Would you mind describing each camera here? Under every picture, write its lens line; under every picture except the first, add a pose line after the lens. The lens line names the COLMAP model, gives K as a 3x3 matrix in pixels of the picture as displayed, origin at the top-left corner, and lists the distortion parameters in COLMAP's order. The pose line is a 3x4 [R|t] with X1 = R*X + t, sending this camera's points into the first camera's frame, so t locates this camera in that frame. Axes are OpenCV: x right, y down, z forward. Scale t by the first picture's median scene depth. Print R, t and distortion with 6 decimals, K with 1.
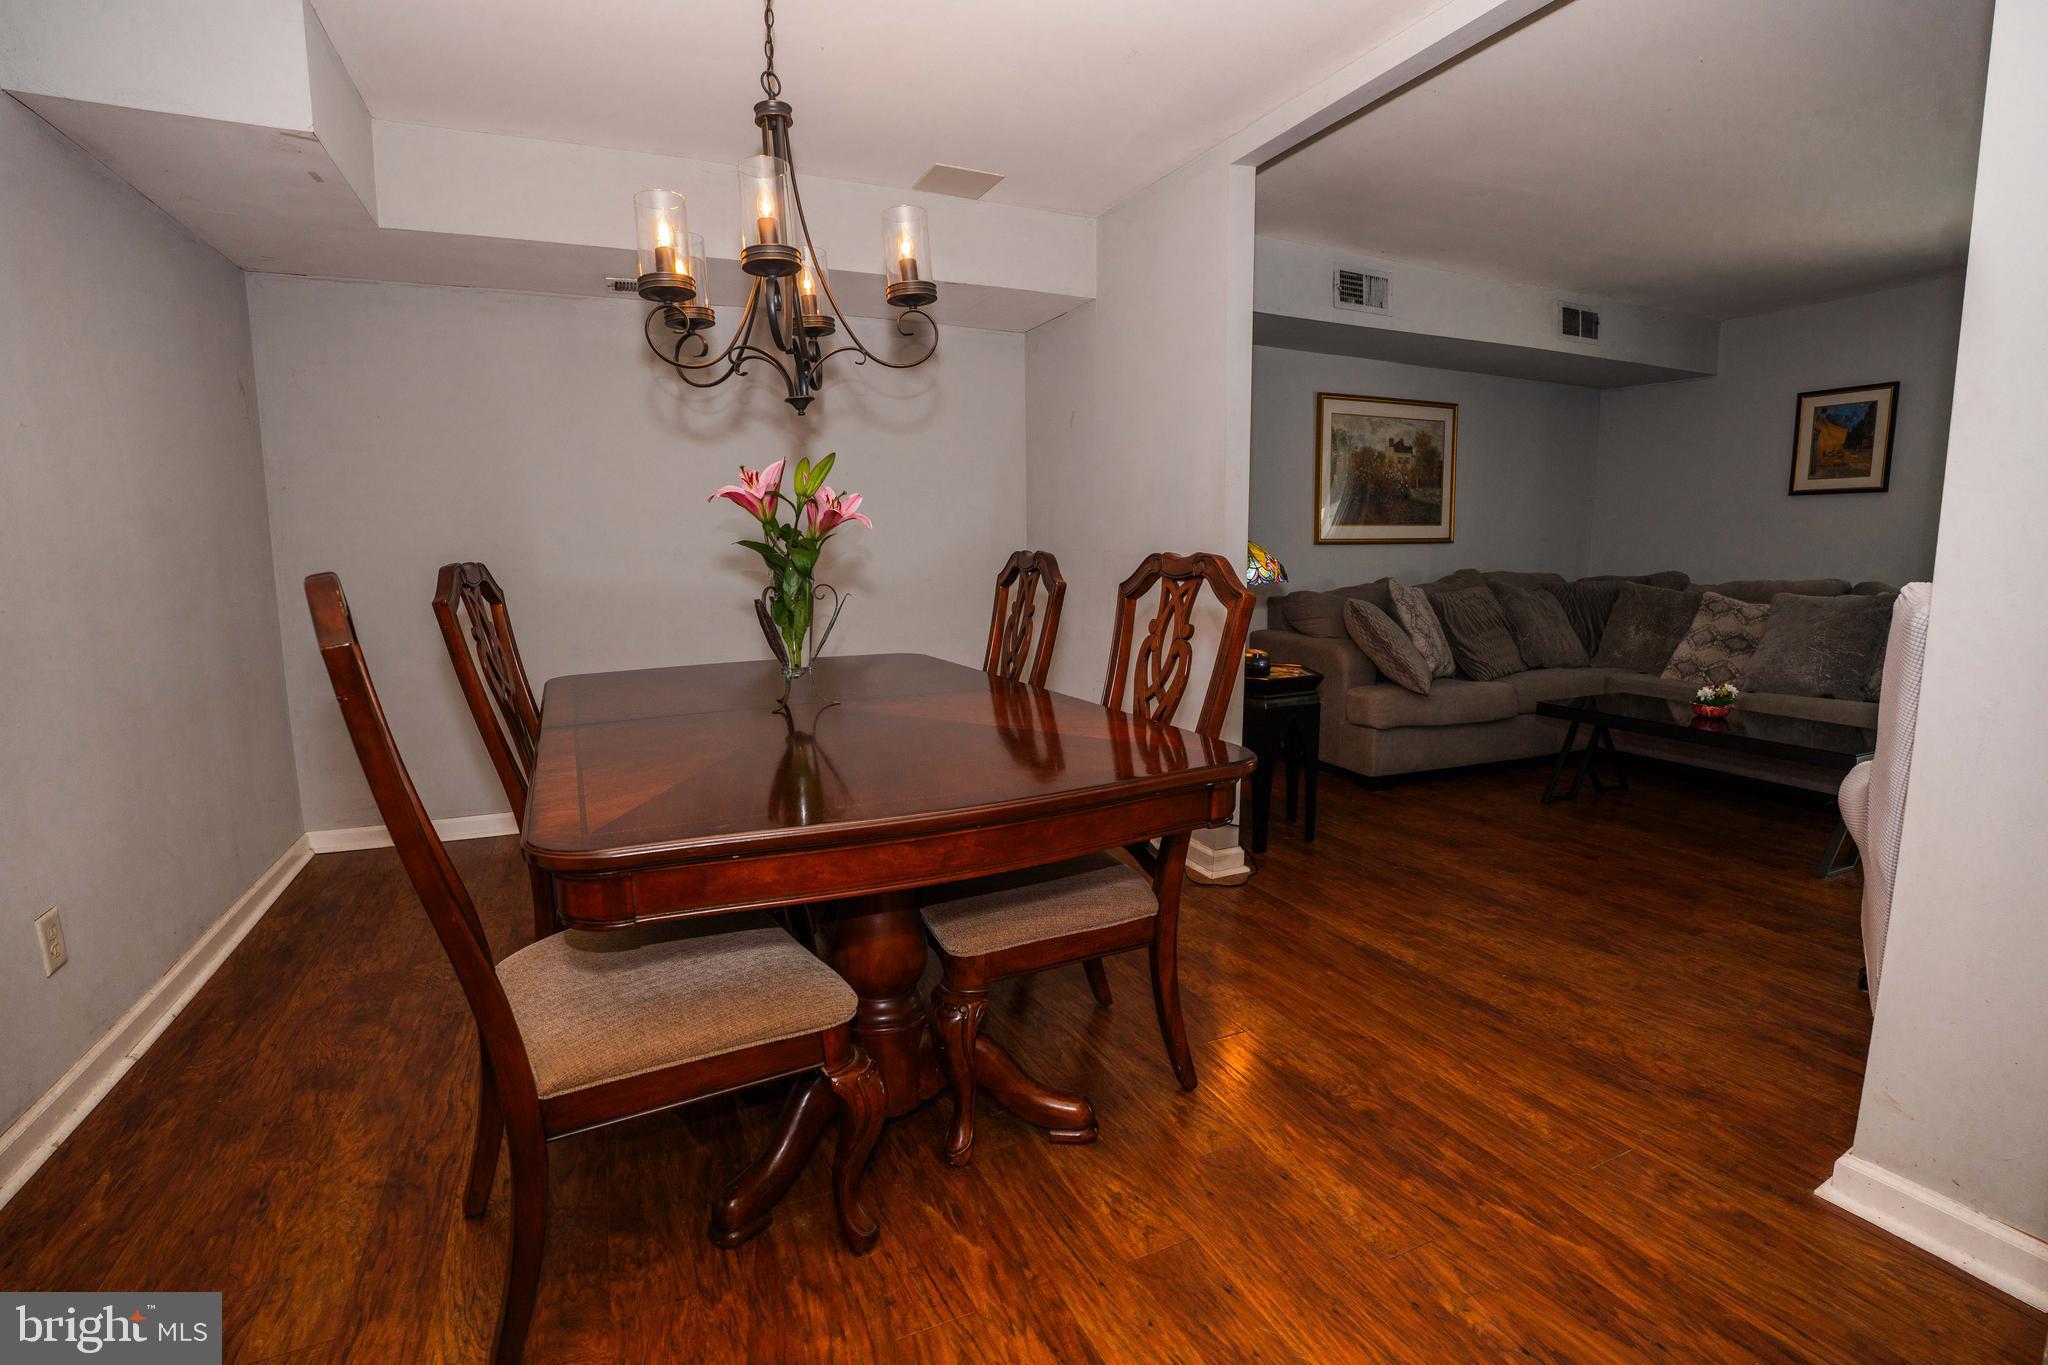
lens RADIAL K [[938.8, 0, 1021.6], [0, 938.8, 695.5], [0, 0, 1]] dist [-0.071487, 0.018426]
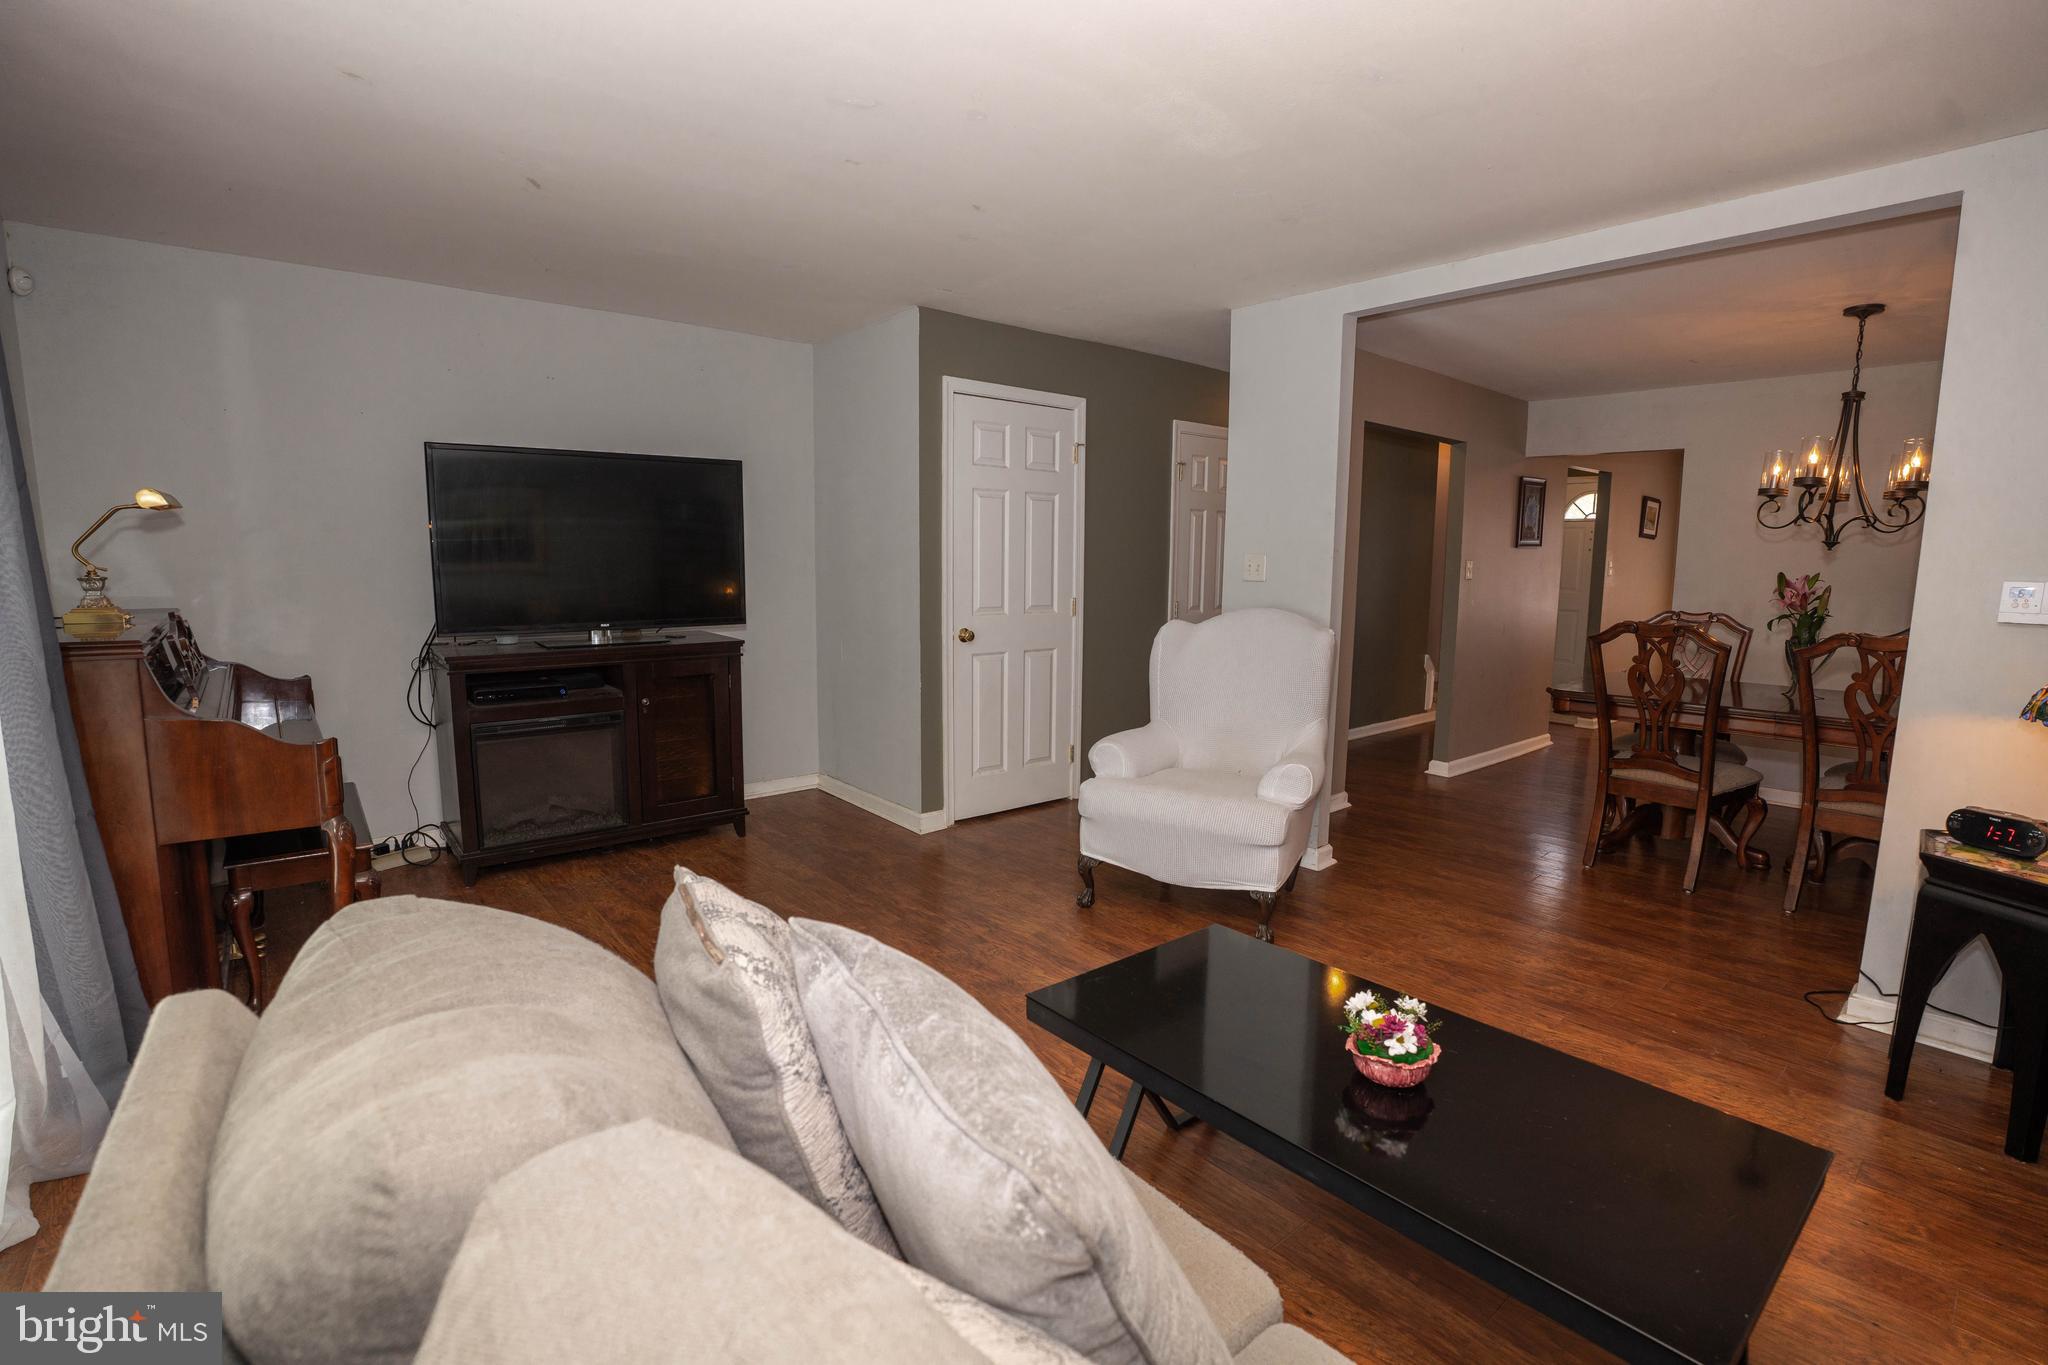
lens RADIAL K [[938.8, 0, 1027.4], [0, 938.8, 687.7], [0, 0, 1]] dist [-0.071487, 0.018426]
pose [[-0.960759, 0.037043, -0.274899, 0.890405], [-0.044670, 0.957445, 0.285137, -0.230333], [0.273763, 0.286228, -0.918220, 1.111431]]
